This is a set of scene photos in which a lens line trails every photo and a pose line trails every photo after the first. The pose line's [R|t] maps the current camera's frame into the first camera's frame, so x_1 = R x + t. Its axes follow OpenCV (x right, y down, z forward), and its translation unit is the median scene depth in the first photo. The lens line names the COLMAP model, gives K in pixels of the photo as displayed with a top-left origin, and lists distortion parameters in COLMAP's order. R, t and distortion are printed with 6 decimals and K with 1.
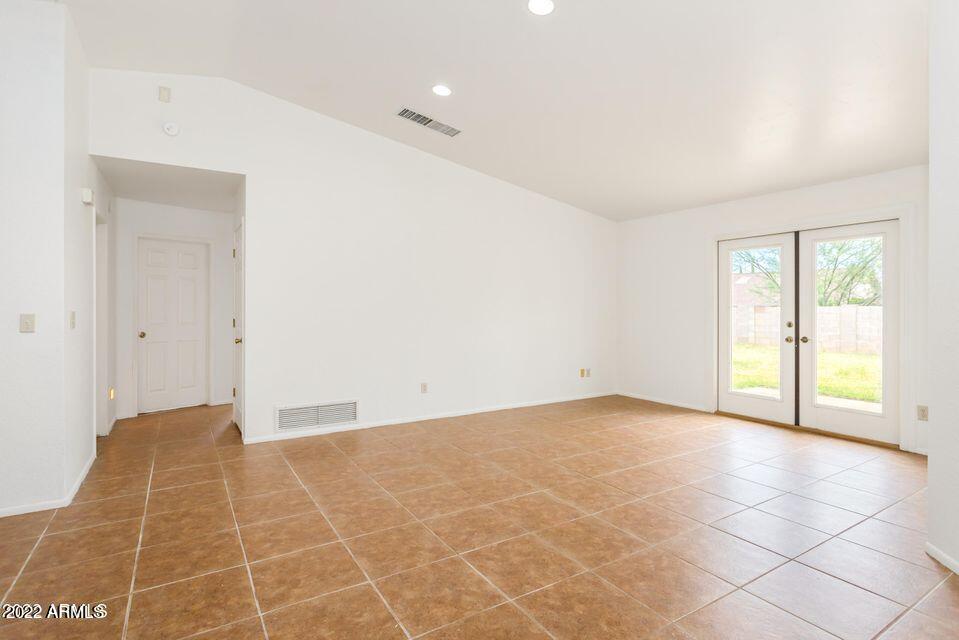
lens RADIAL K [[482.5, 0, 478.1], [0, 482.5, 304.1], [0, 0, 1]] dist [-0.001431, 0.000749]
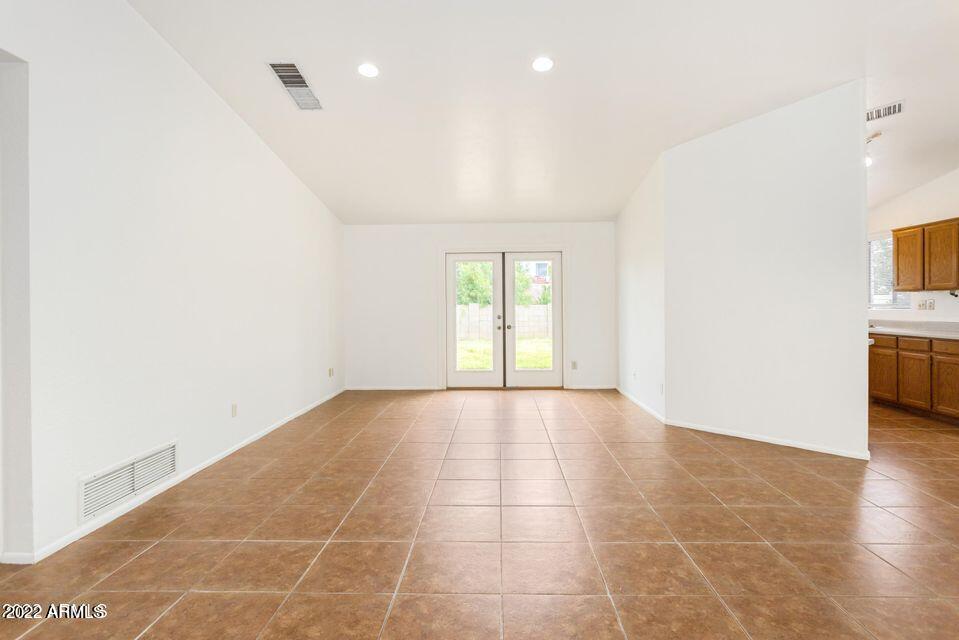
lens RADIAL K [[482.5, 0, 478.1], [0, 482.5, 304.1], [0, 0, 1]] dist [-0.001431, 0.000749]
pose [[0.559121, -0.002909, 0.829081, -0.593777], [0.004758, 0.999989, 0.000300, 0.002970], [-0.829073, 0.003777, 0.559128, 0.259008]]
